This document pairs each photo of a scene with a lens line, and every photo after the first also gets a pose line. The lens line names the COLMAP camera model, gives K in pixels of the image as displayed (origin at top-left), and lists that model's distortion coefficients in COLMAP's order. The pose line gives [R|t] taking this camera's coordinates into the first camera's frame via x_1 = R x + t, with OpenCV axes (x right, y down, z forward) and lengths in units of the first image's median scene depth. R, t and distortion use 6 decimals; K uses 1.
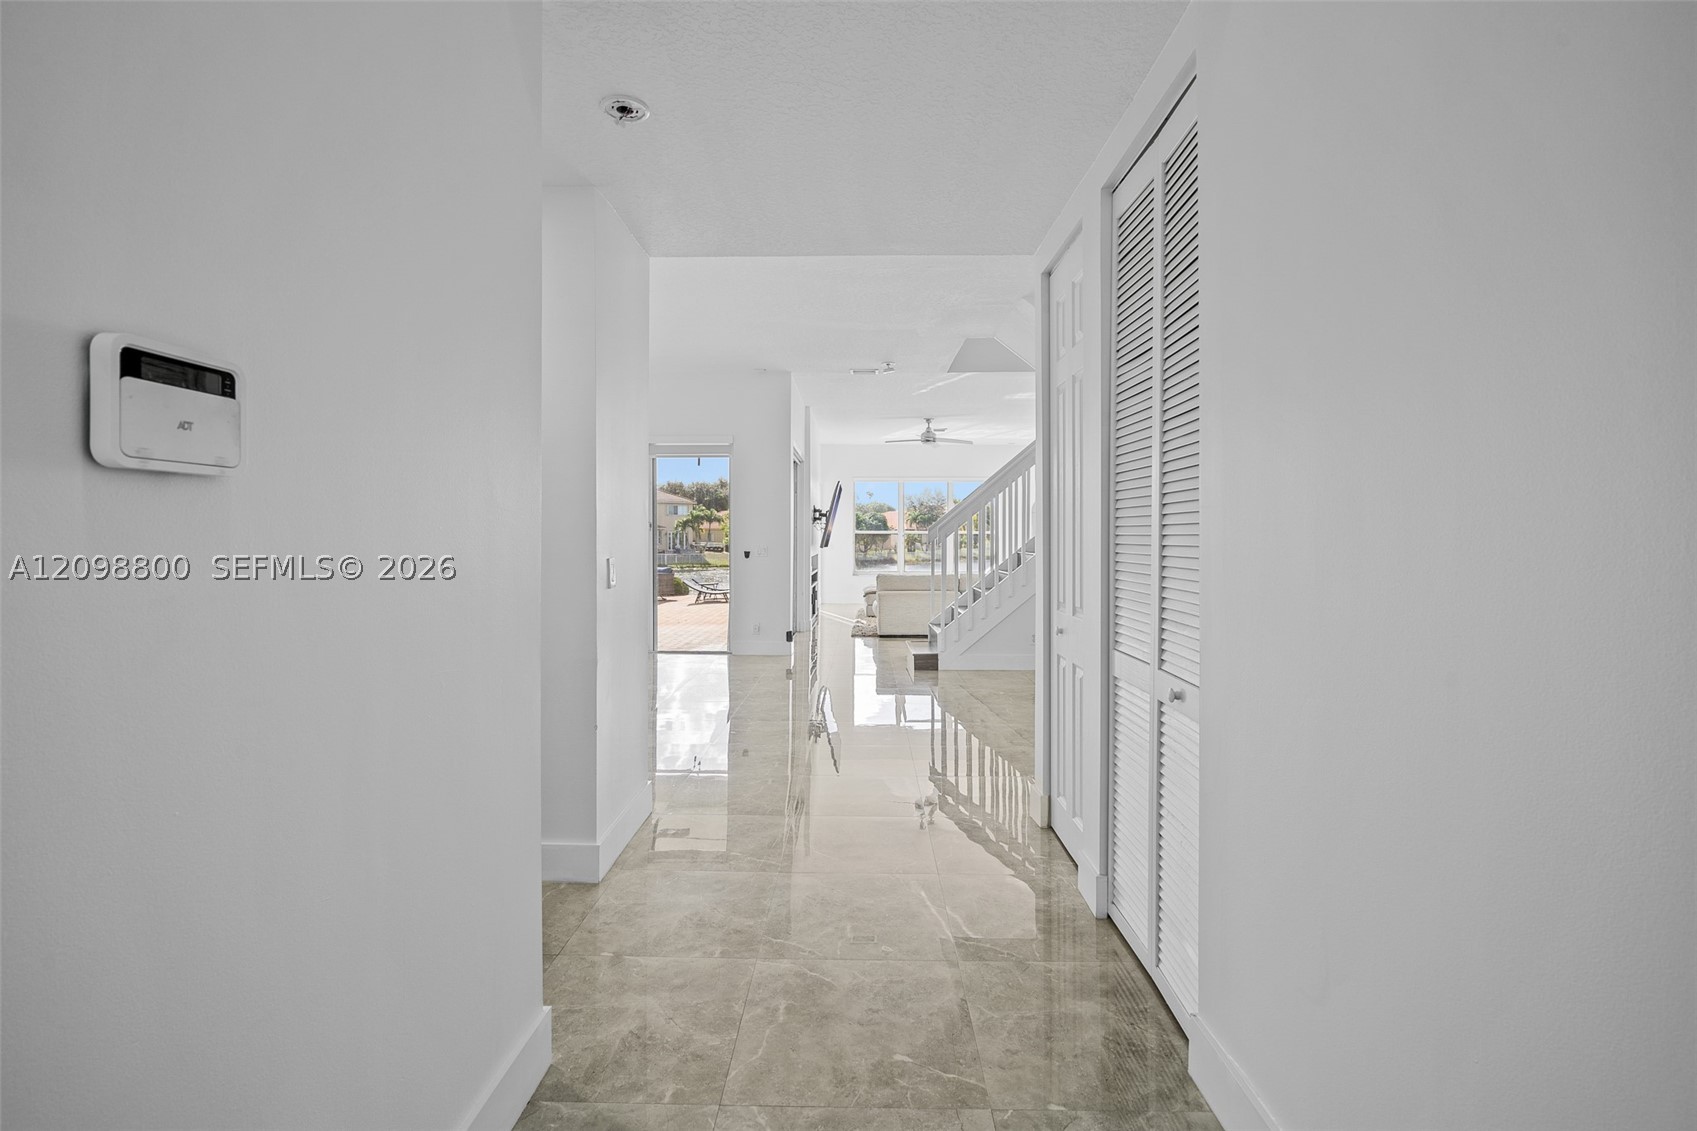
lens RADIAL K [[774.2, 0, 848.2], [0, 774.2, 551.4], [0, 0, 1]] dist [-0.003345, 0.000598]
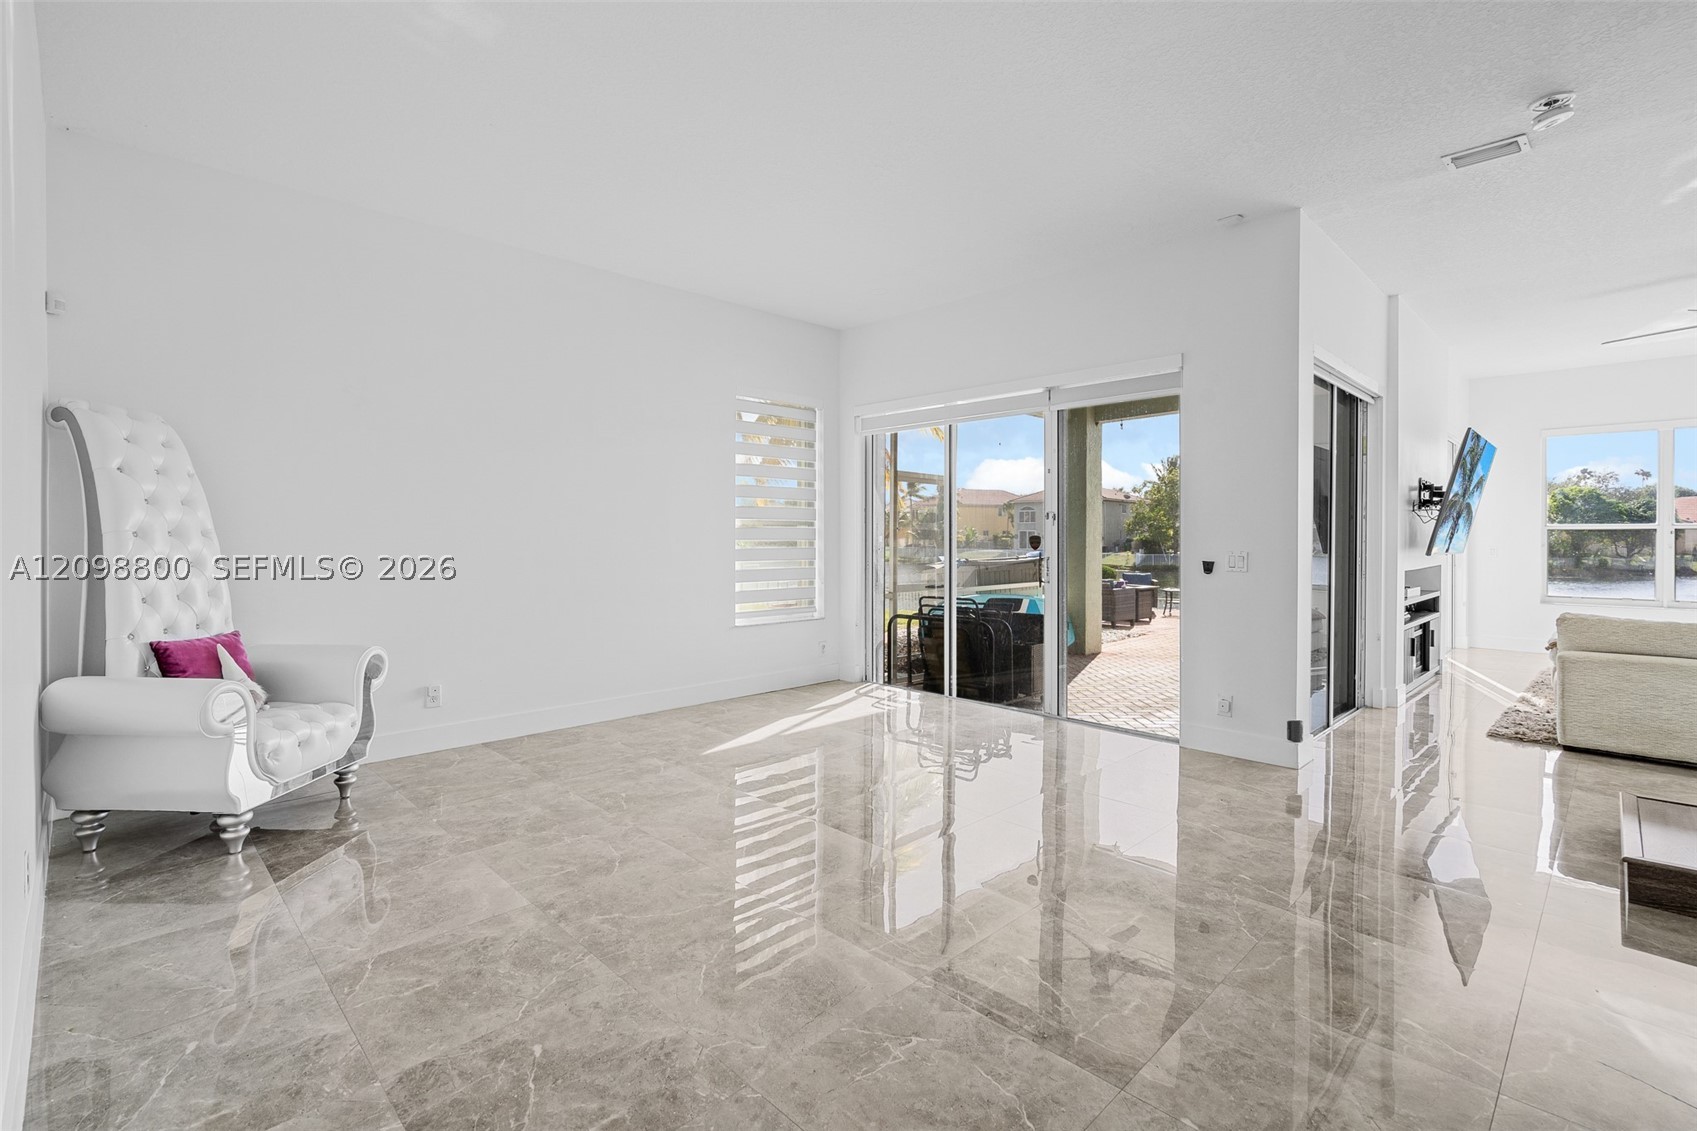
lens RADIAL K [[774.2, 0, 848.2], [0, 774.2, 551.4], [0, 0, 1]] dist [-0.003345, 0.000598]
pose [[0.713696, 0.008945, -0.700399, 0.053256], [-0.008976, 0.999953, 0.003624, -0.005632], [0.700398, 0.003700, 0.713742, 0.332432]]
